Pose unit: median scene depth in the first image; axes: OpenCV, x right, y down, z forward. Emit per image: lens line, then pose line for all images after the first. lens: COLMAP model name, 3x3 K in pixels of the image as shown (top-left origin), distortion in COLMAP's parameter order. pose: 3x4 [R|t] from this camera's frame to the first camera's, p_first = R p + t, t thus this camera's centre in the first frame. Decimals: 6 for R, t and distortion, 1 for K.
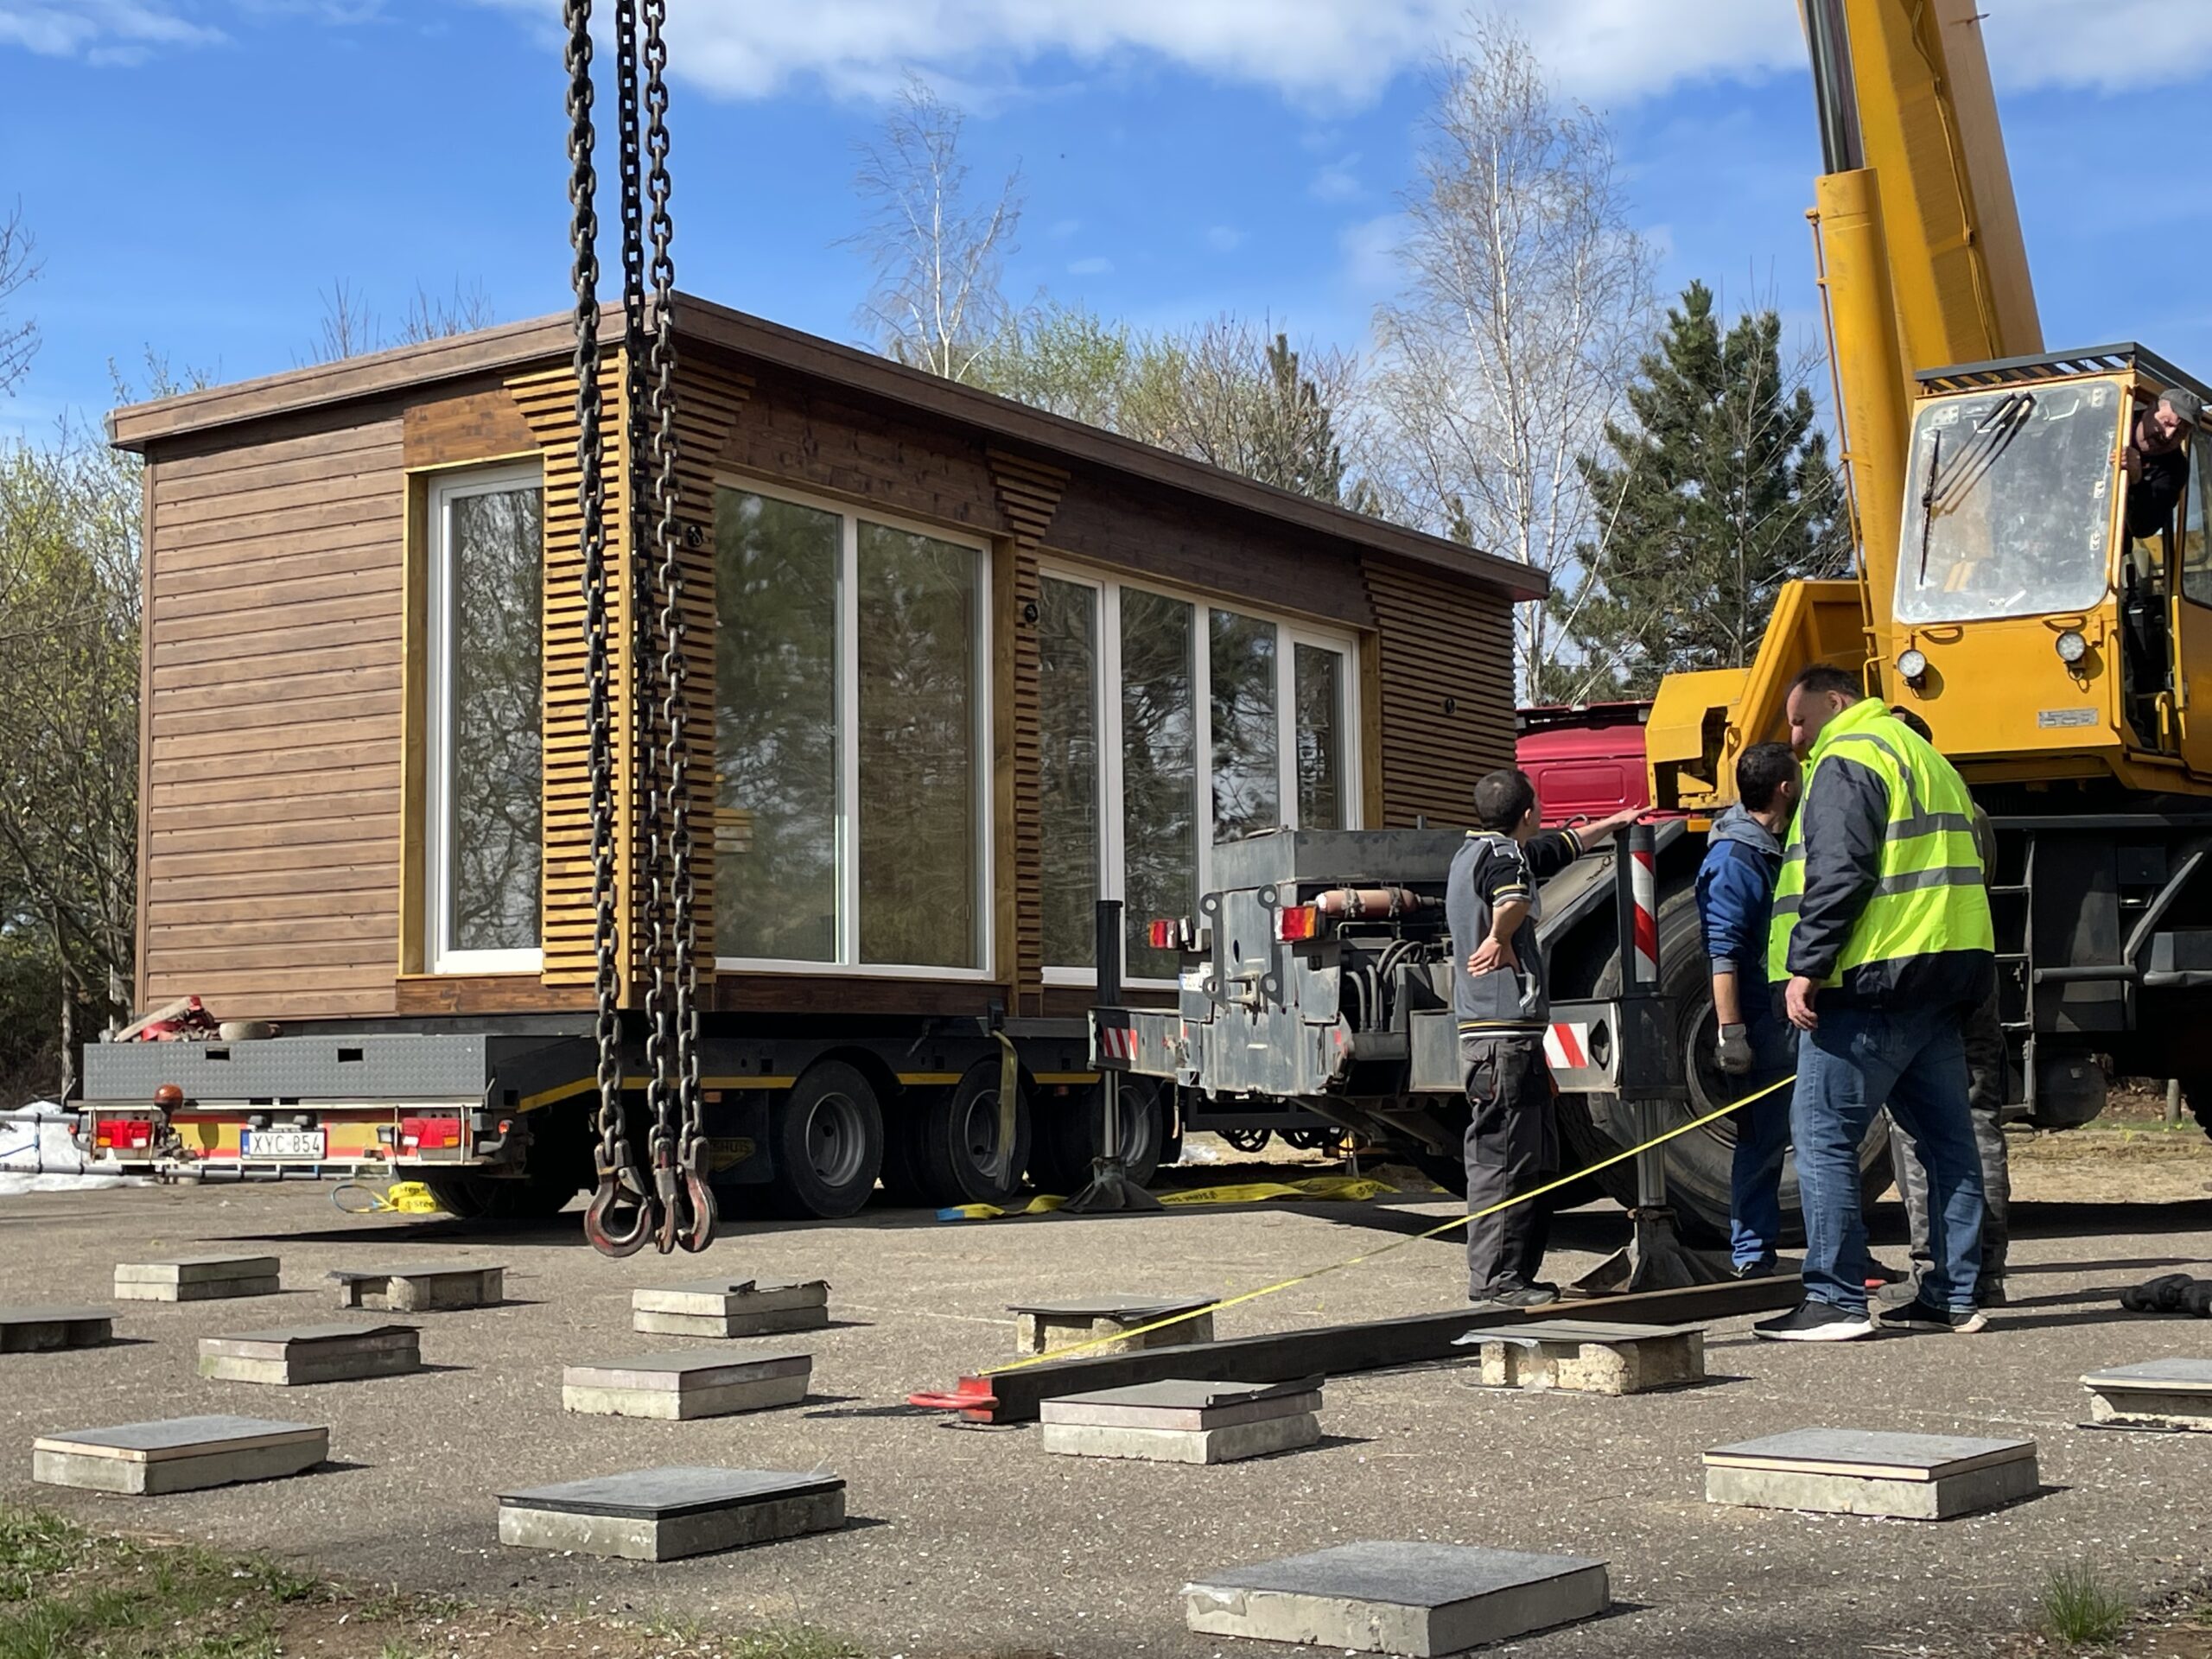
lens RADIAL K [[3104.0, 0, 1106.0], [0, 3104.0, 829.5], [0, 0, 1]] dist [0.108256, -0.069867]
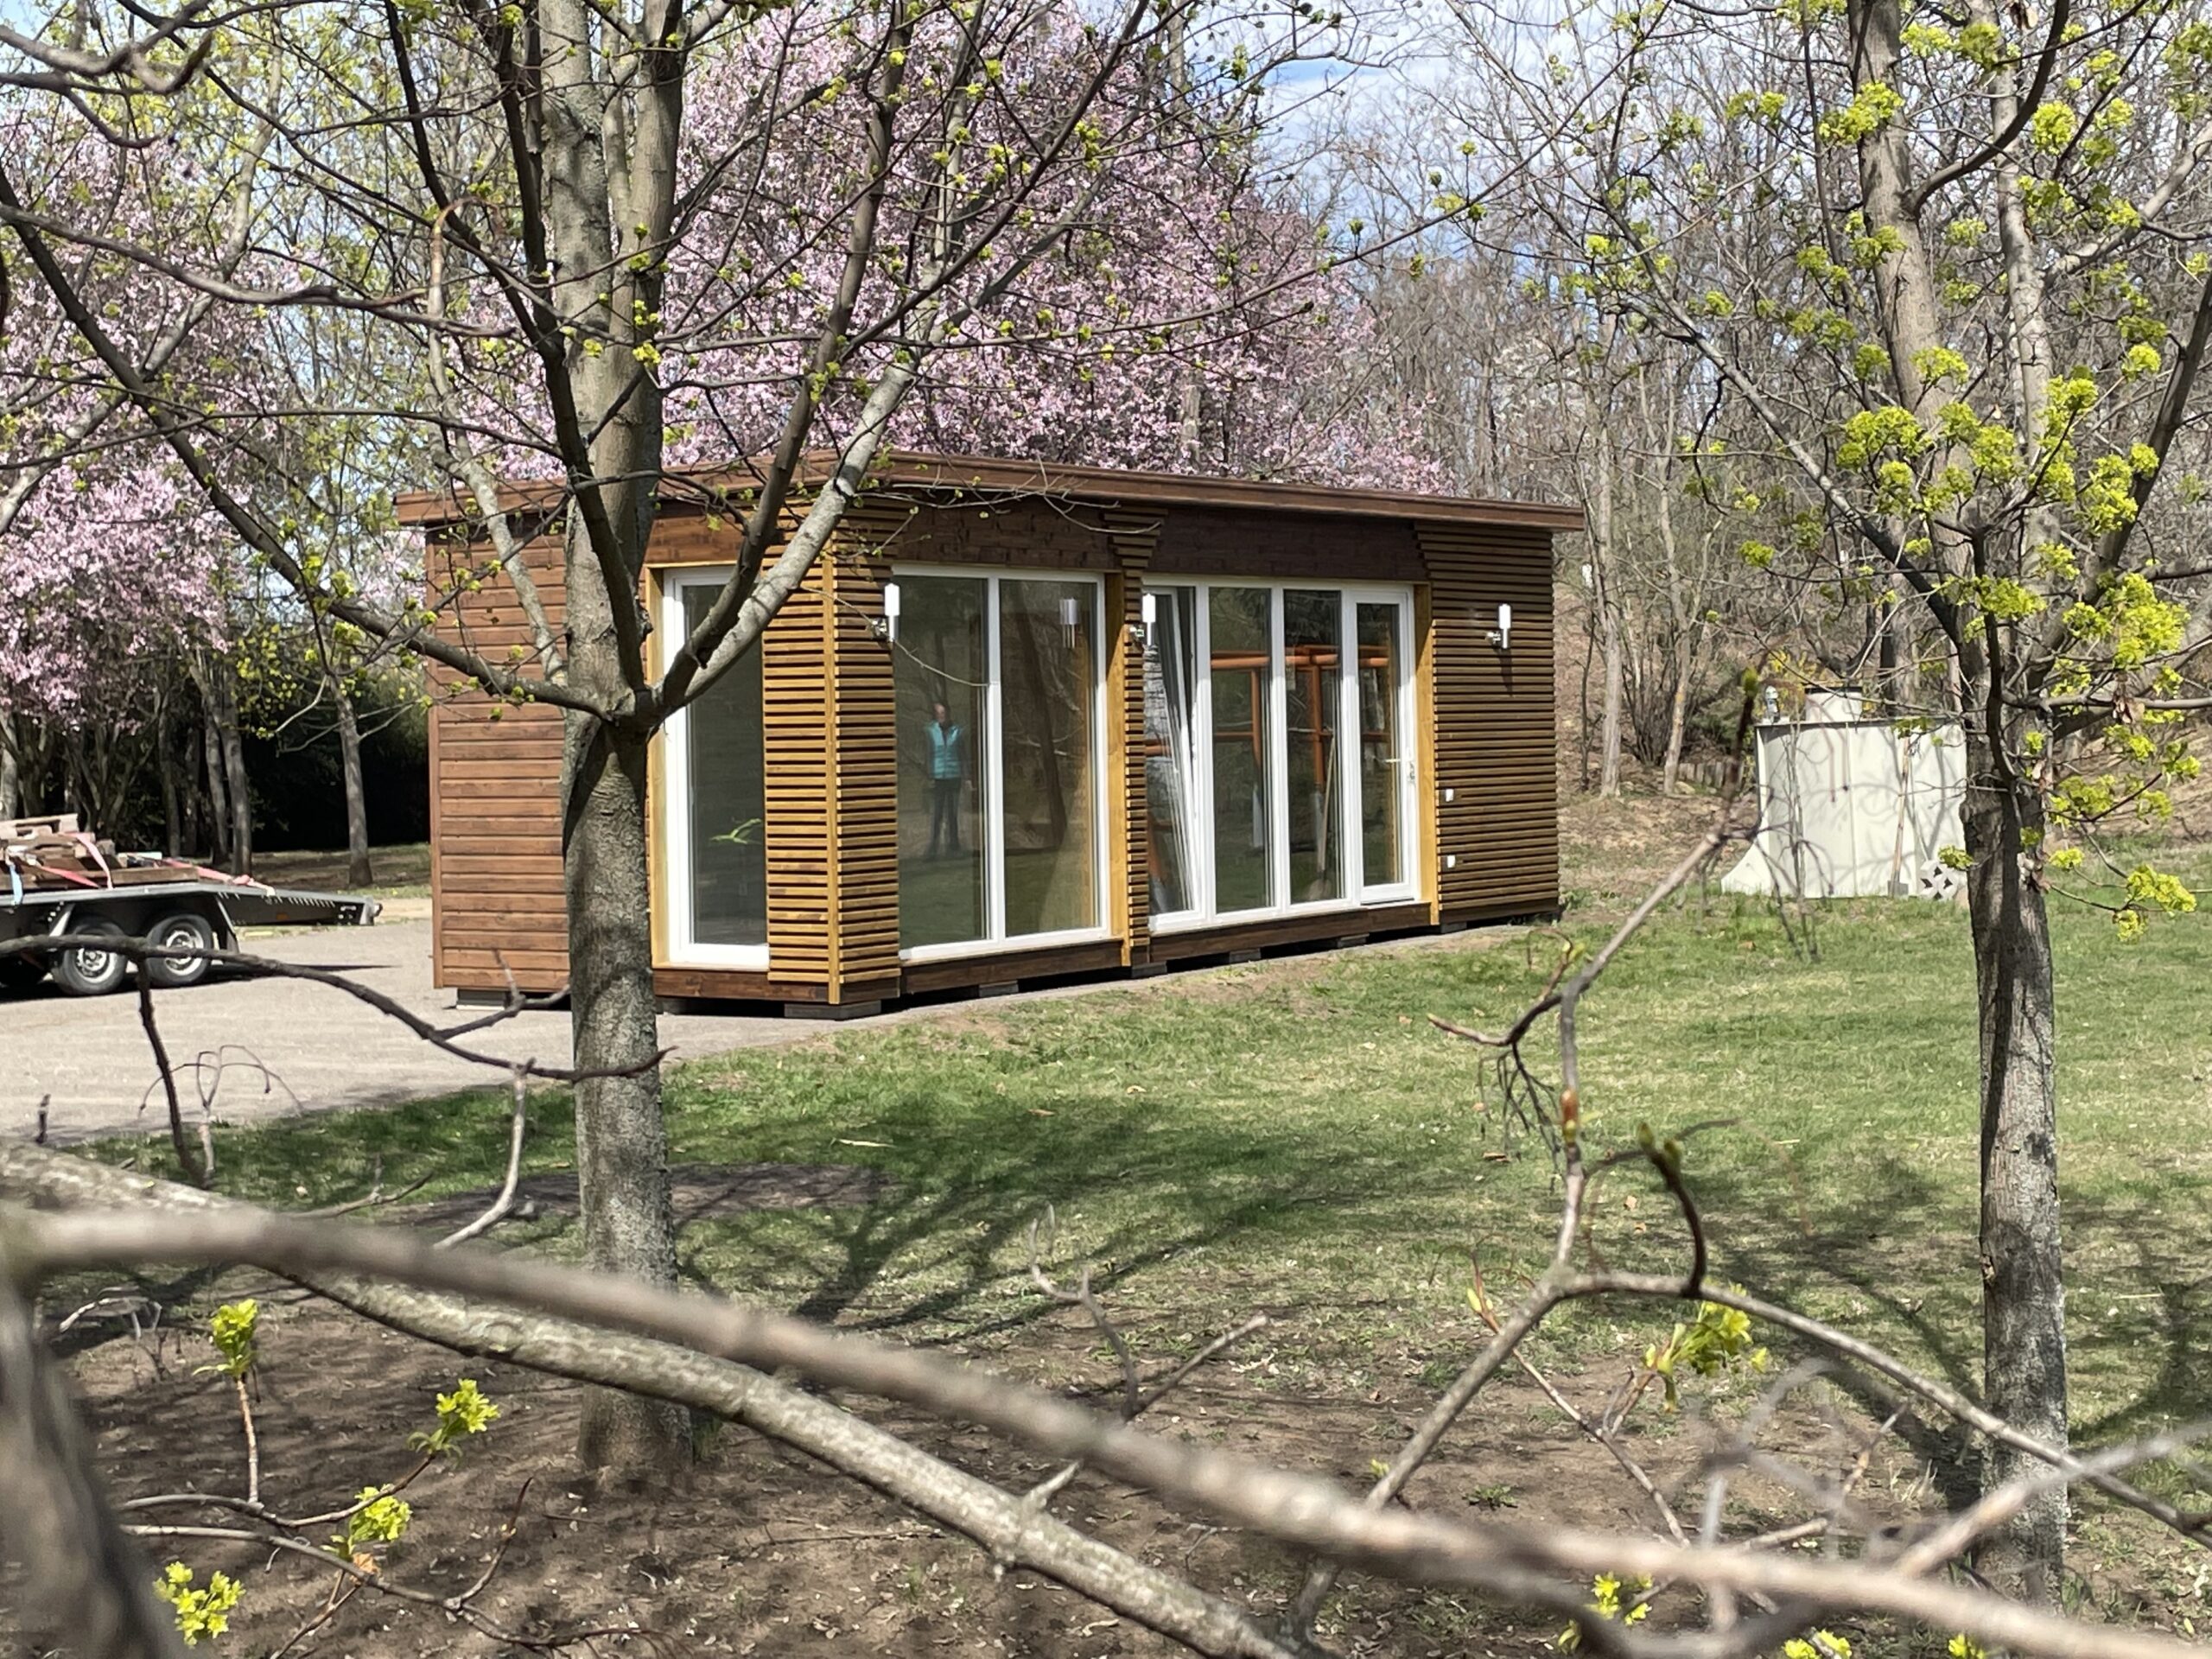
lens RADIAL K [[3423.1, 0, 1103.6], [0, 3423.1, 708.8], [0, 0, 1]] dist [0.141980, 0.041265]
pose [[0.999771, -0.008691, -0.019567, -0.013022], [0.010277, 0.996541, 0.082469, -0.172652], [0.018783, -0.082651, 0.996402, -0.390836]]
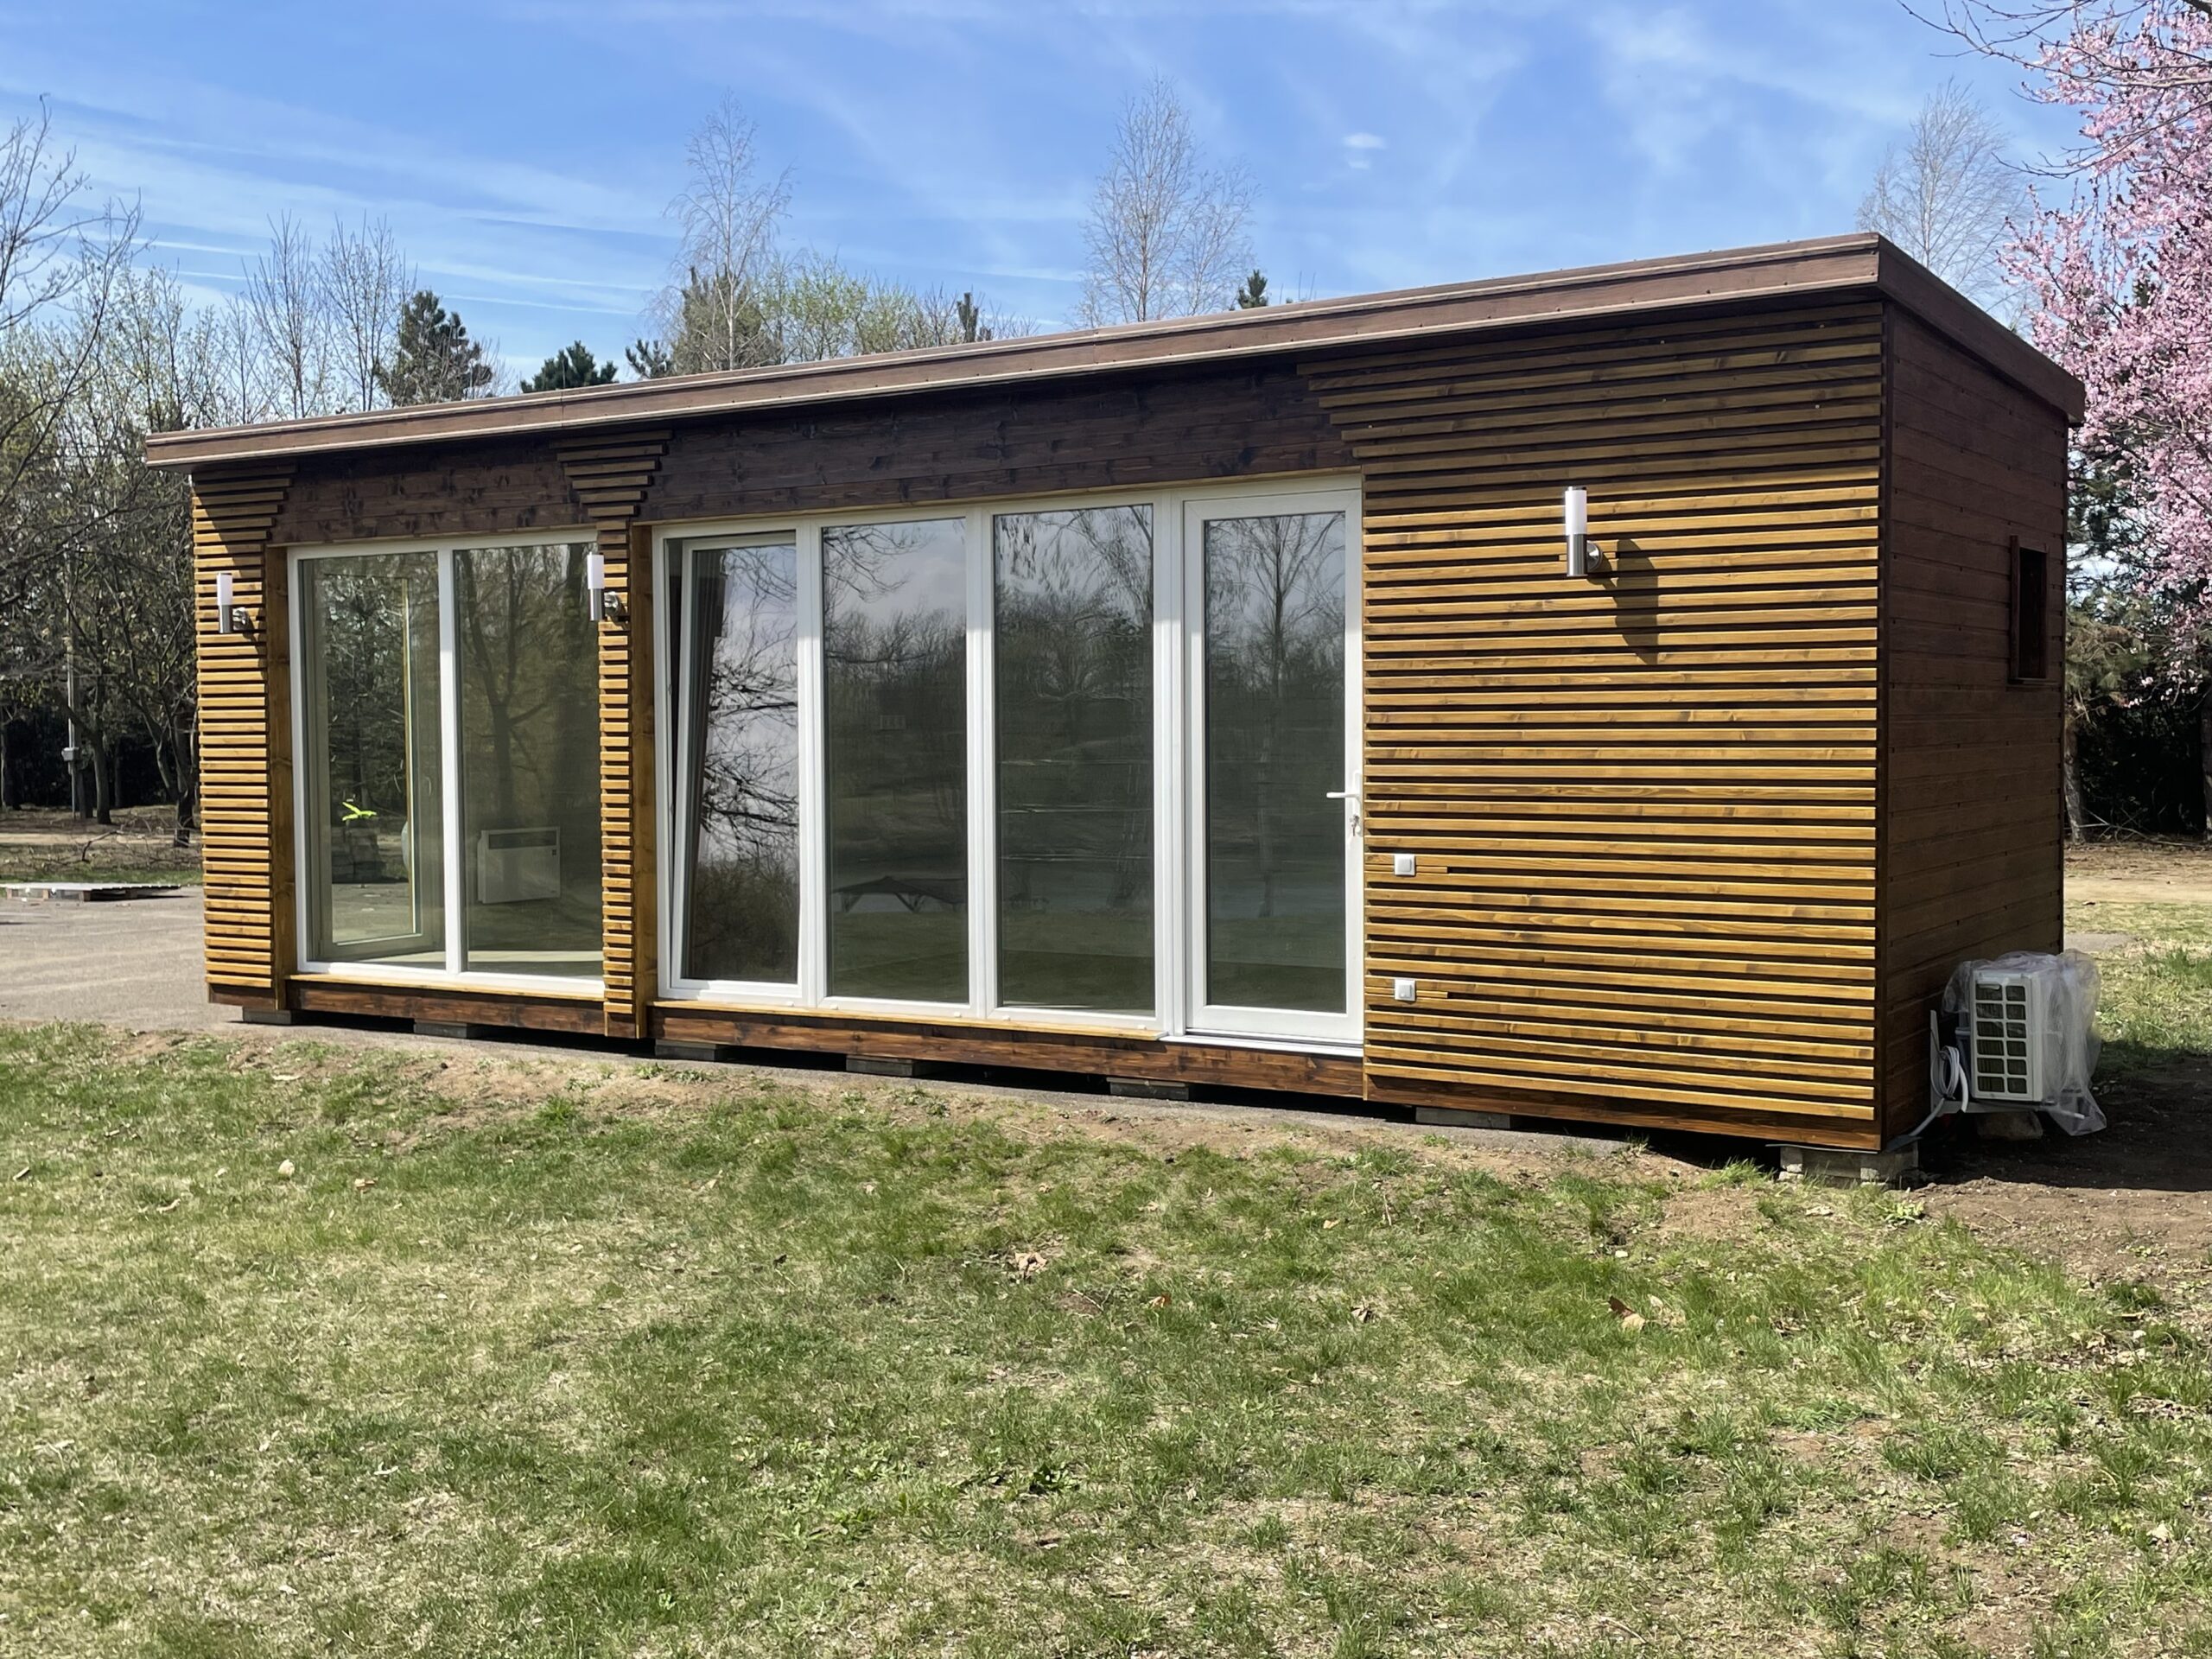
lens RADIAL K [[2362.9, 0, 1073.1], [0, 2362.9, 811.0], [0, 0, 1]] dist [0.120642, -0.198566]
pose [[-0.014680, 0.041566, -0.999028, 0.785546], [0.088472, 0.995271, 0.040110, -0.027604], [0.995971, -0.087797, -0.018288, 1.312267]]
